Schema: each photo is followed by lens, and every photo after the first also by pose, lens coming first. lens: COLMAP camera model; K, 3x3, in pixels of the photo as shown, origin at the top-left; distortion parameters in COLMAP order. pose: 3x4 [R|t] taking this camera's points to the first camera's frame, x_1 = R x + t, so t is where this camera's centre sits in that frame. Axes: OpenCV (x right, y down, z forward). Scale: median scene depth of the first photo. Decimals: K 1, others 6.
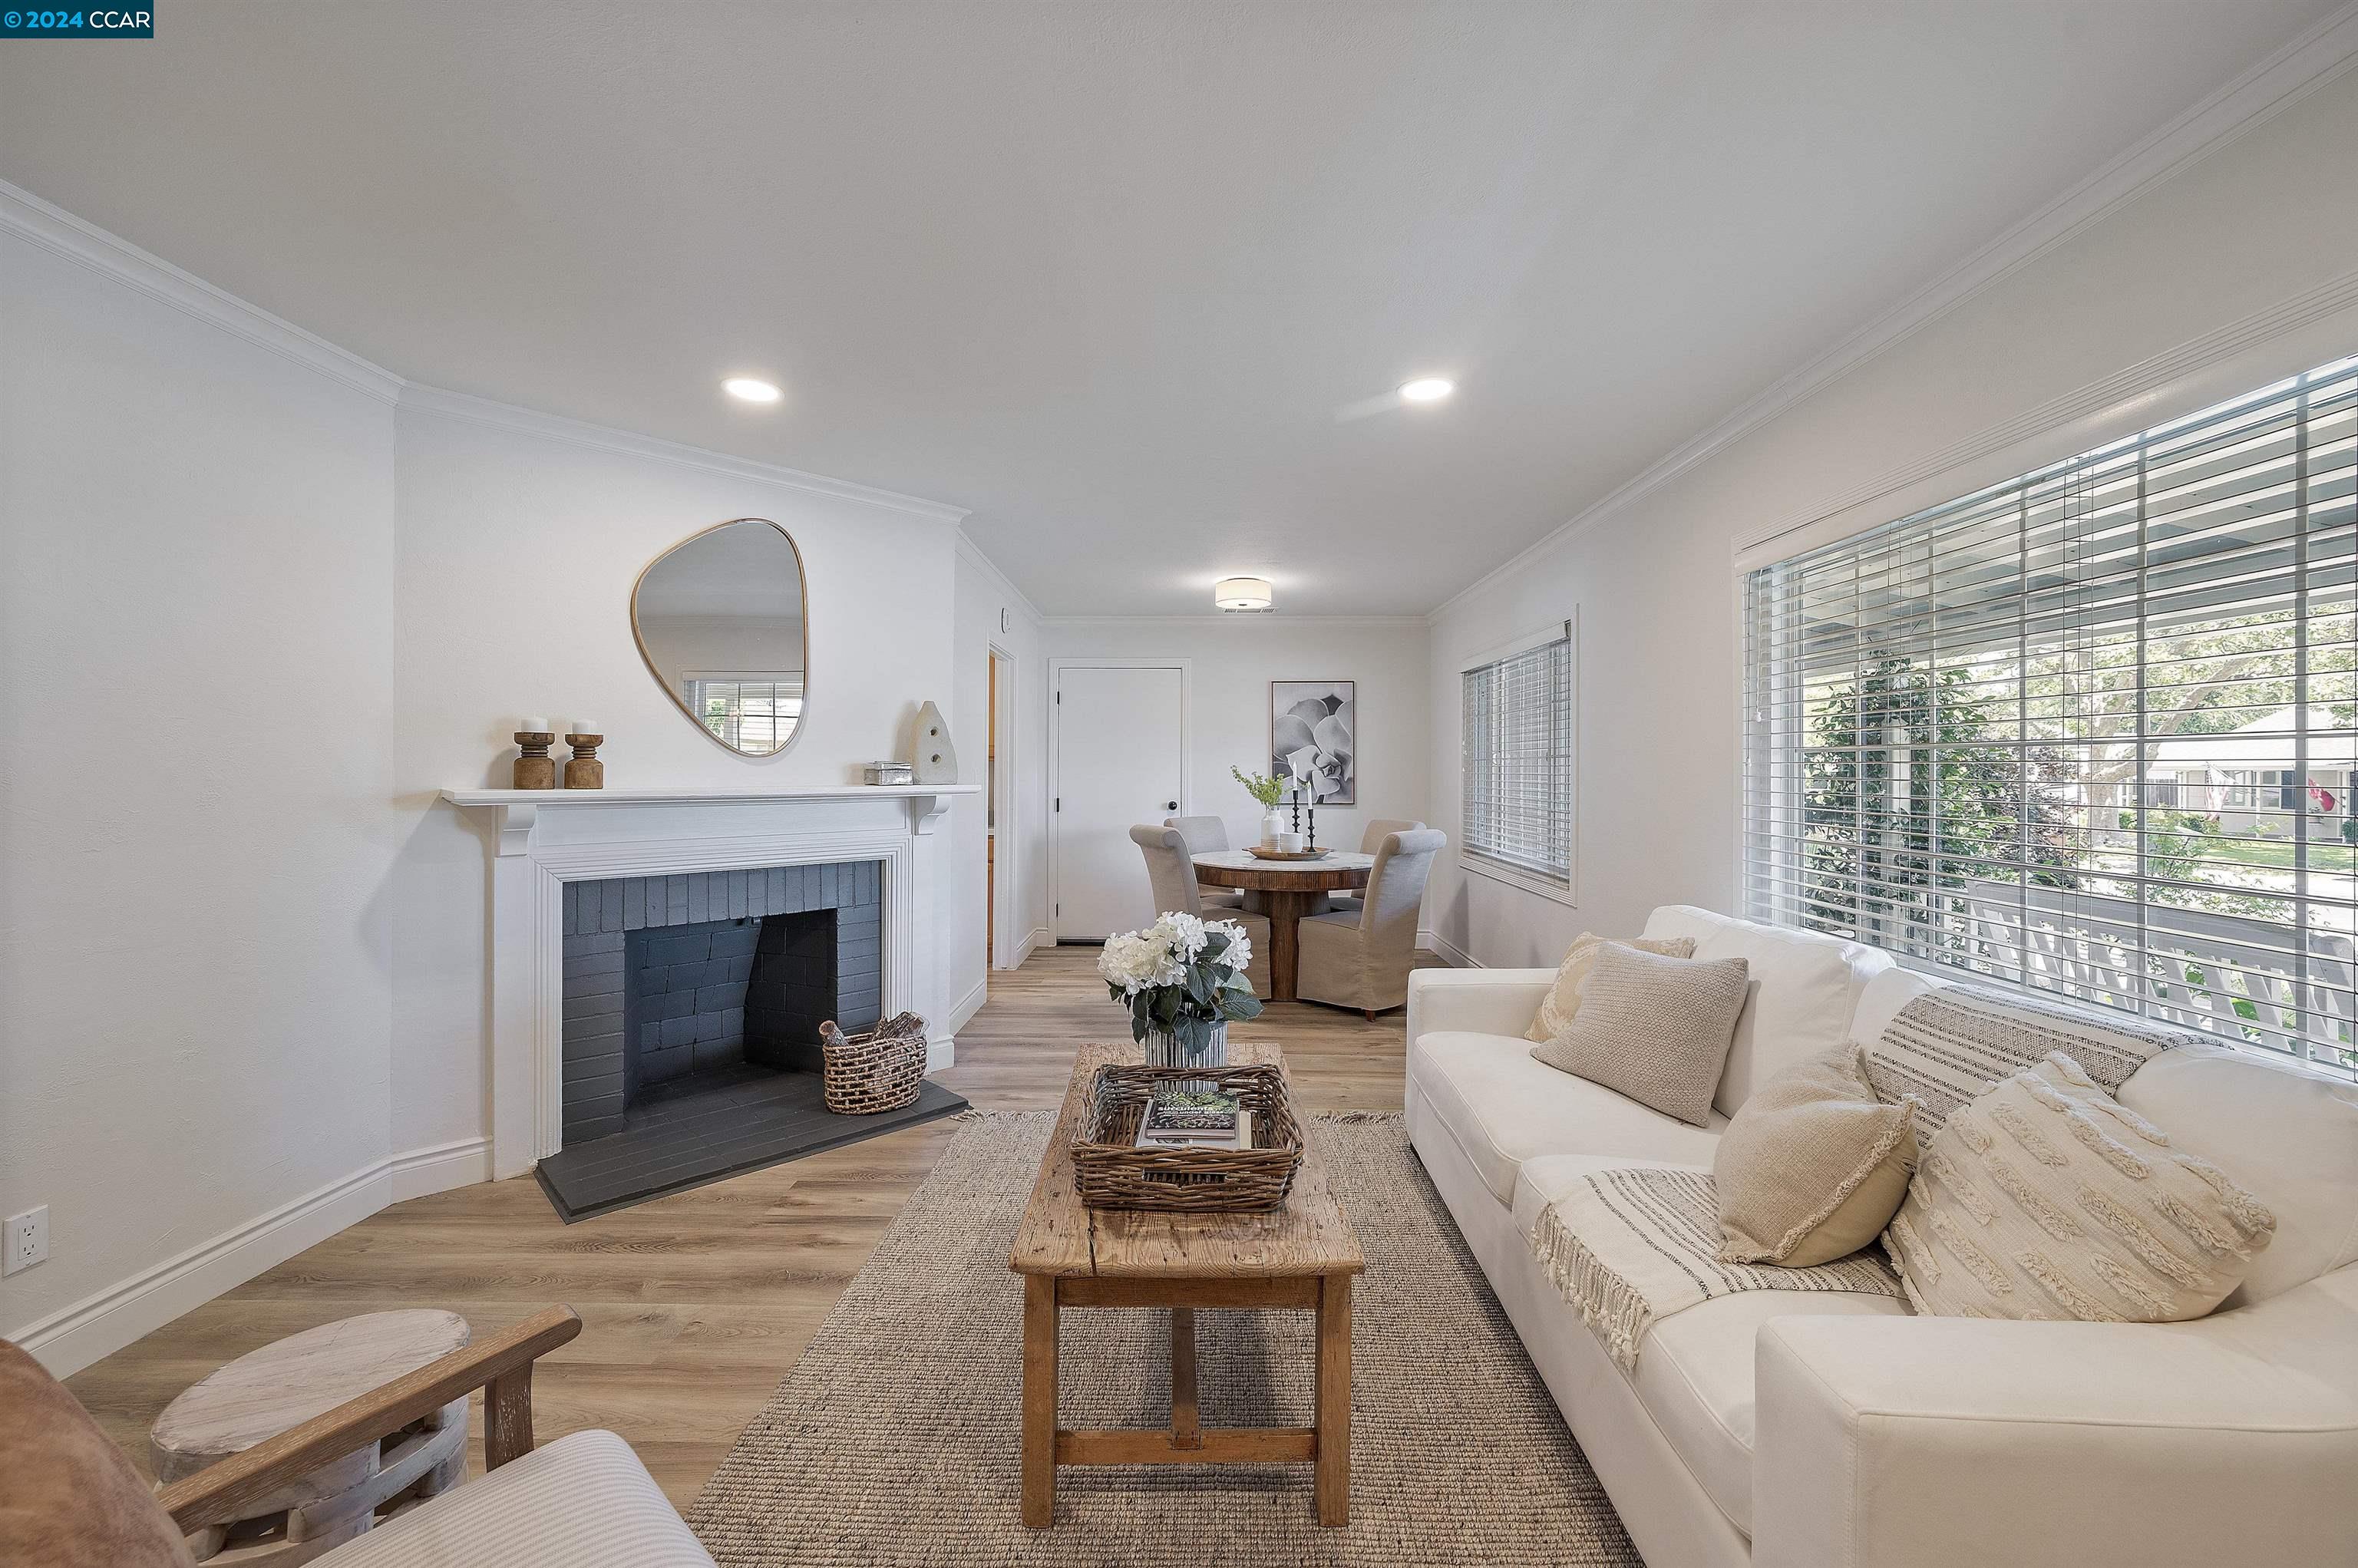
lens RADIAL K [[935.2, 0, 1182.1], [0, 935.2, 773.0], [0, 0, 1]] dist [0.000434, -0.000423]
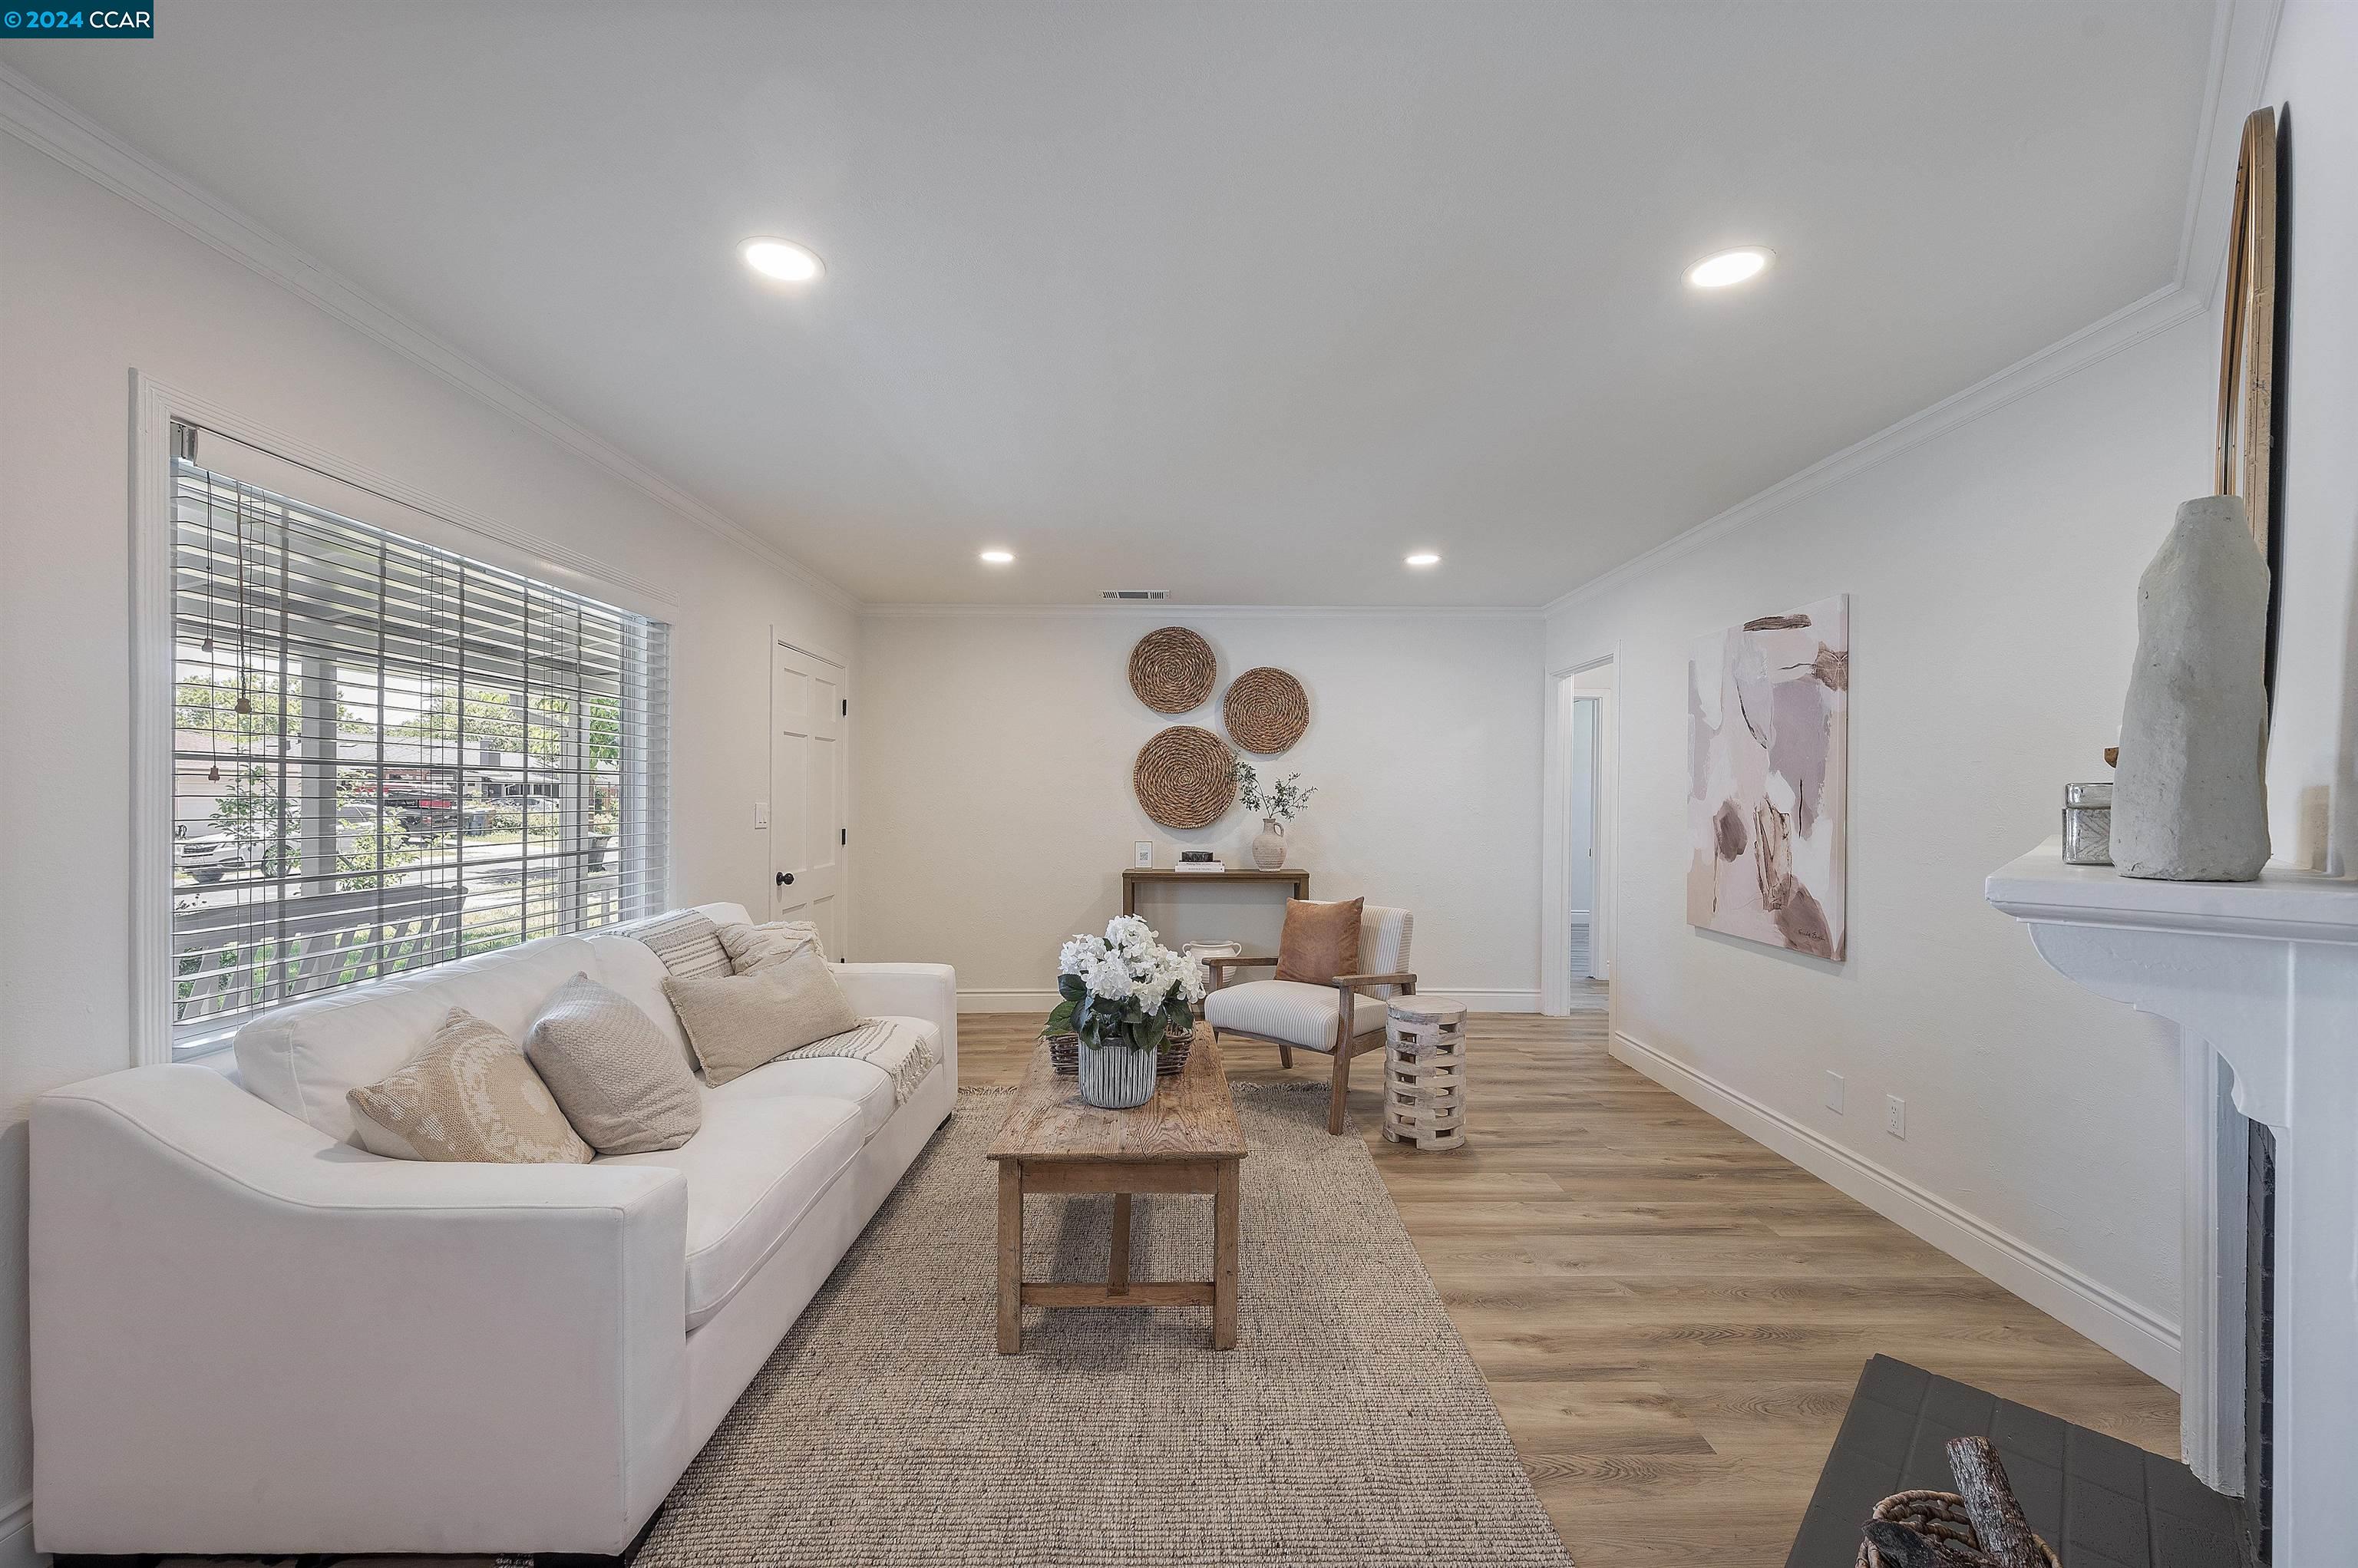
lens RADIAL K [[932.1, 0, 1185.3], [0, 932.1, 803.2], [0, 0, 1]] dist [0.001315, -0.000113]
pose [[-0.999617, -0.010137, -0.025736, -0.028507], [-0.010463, 0.999866, 0.012568, -0.007251], [0.025605, 0.012832, -0.999590, 1.458008]]
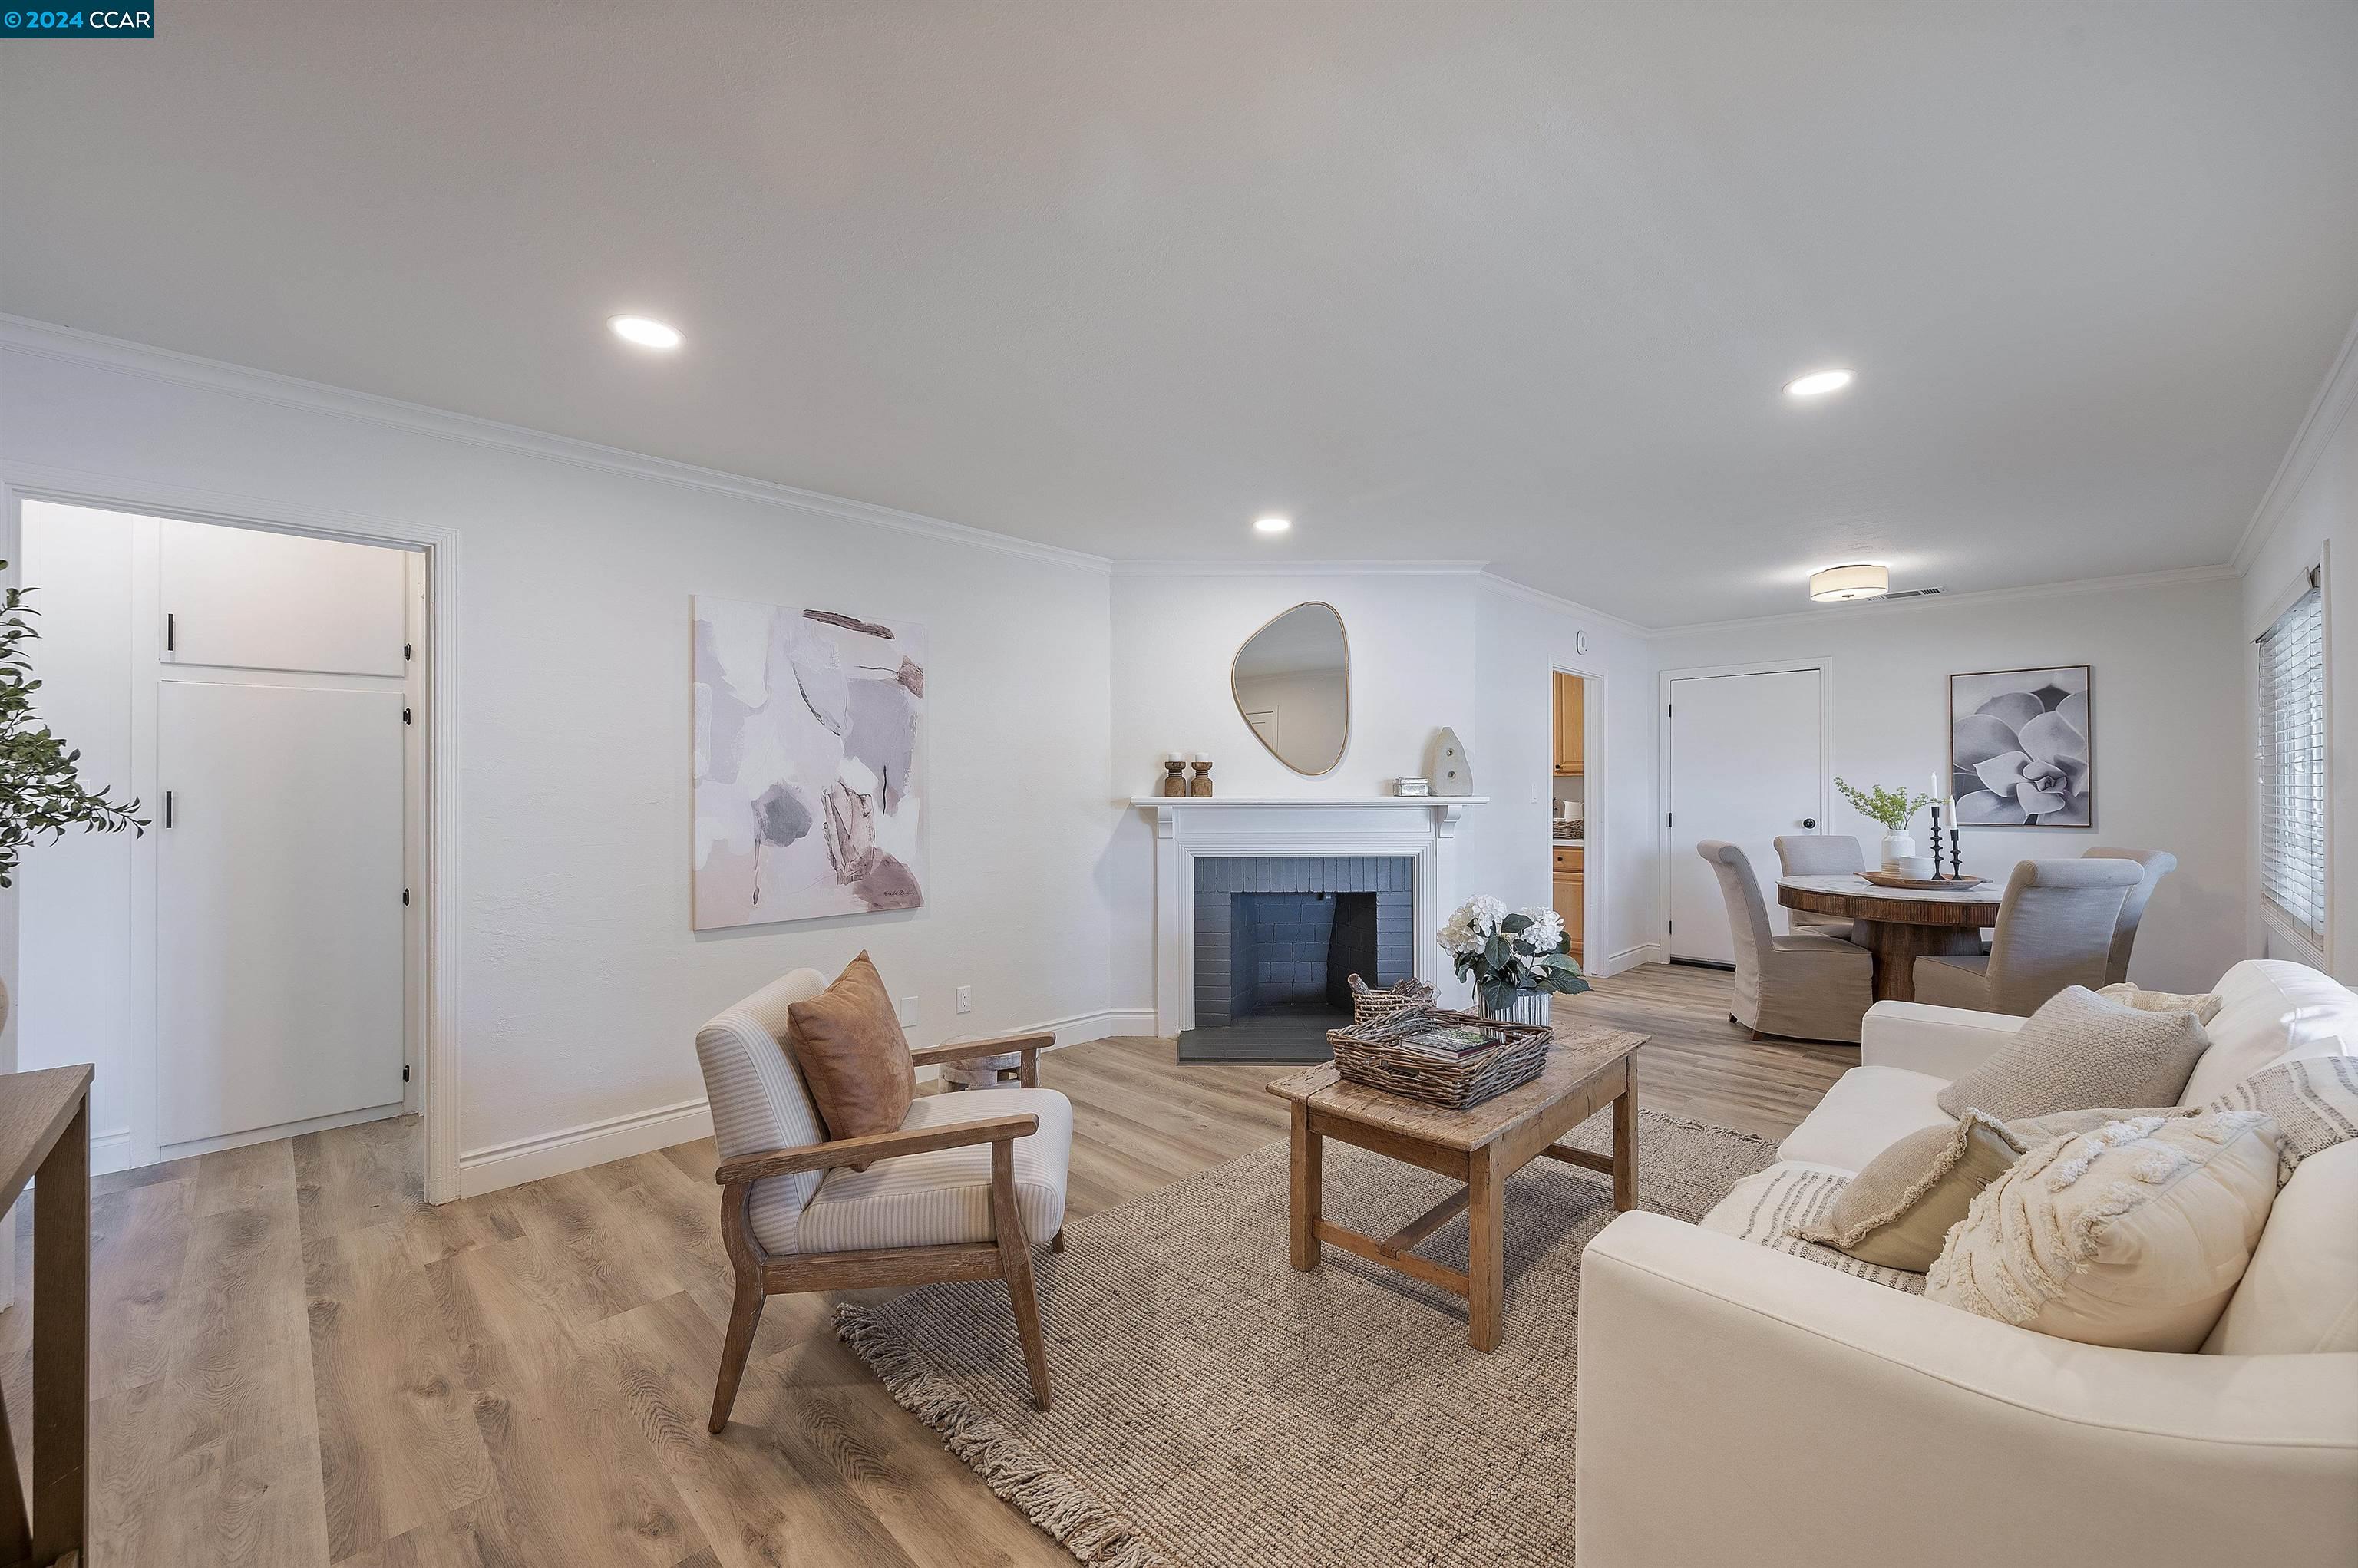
lens RADIAL K [[931.3, 0, 1179.0], [0, 931.3, 784.0], [0, 0, 1]] dist [-0.000515, -0.000196]
pose [[0.712681, -0.005492, -0.701466, 0.389325], [0.001276, 0.999978, -0.006533, 0.004796], [0.701487, 0.003761, 0.712673, -0.120252]]
